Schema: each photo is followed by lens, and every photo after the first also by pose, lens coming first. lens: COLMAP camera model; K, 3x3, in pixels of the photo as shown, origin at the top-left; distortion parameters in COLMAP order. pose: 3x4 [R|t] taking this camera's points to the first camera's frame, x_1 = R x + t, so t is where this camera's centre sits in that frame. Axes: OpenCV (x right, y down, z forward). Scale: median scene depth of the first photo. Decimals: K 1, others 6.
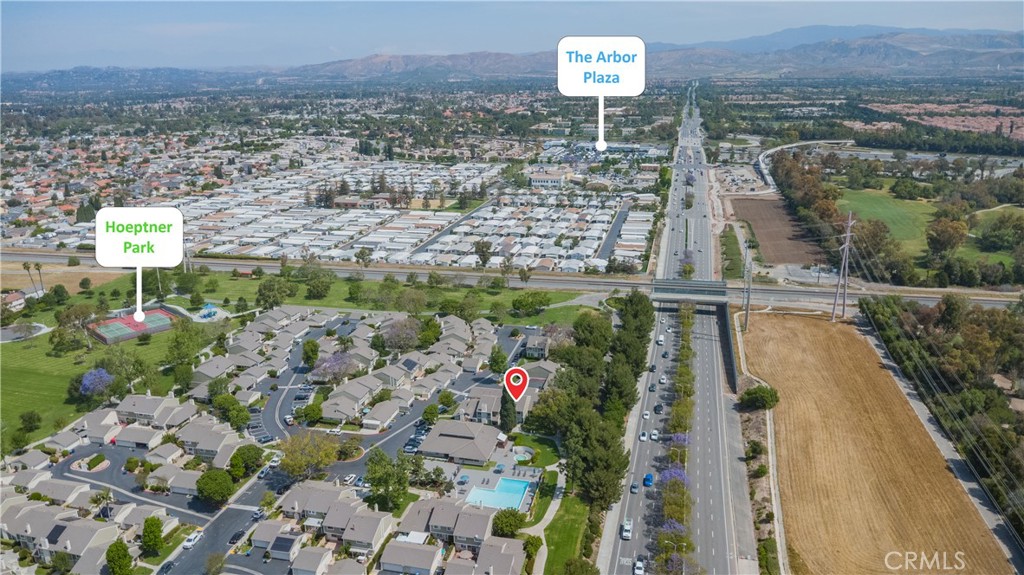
lens RADIAL K [[721.2, 0, 512.0], [0, 721.2, 287.5], [0, 0, 1]] dist [0.029489, -0.047739]
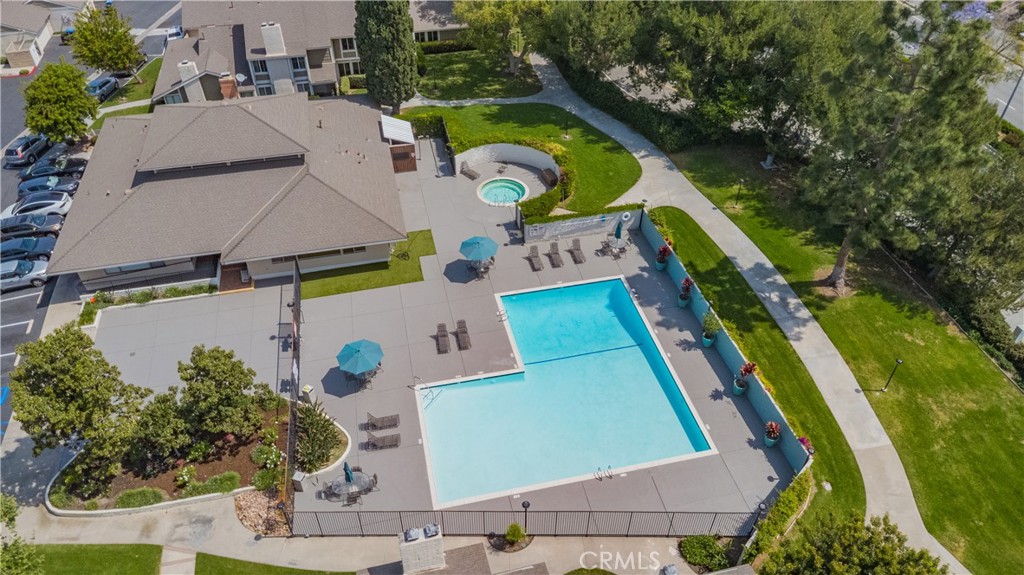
lens RADIAL K [[721.2, 0, 512.0], [0, 721.2, 287.5], [0, 0, 1]] dist [0.029489, -0.047739]
pose [[0.892025, -0.291436, 0.345481, -0.083918], [0.120206, 0.889800, 0.440234, 0.150171], [-0.435709, -0.351171, 0.828756, 0.756067]]
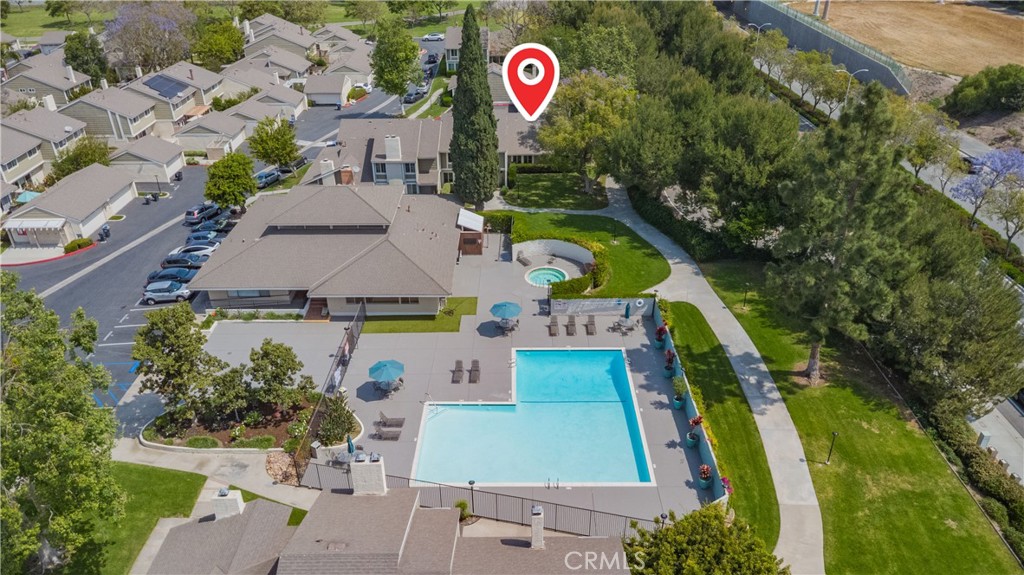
lens RADIAL K [[722.2, 0, 512.0], [0, 722.2, 287.5], [0, 0, 1]] dist [0.007156, 0.001141]
pose [[0.972180, -0.117676, 0.202532, -0.064674], [0.068798, 0.969960, 0.233335, 0.164649], [-0.223906, -0.212910, 0.951071, 0.694809]]
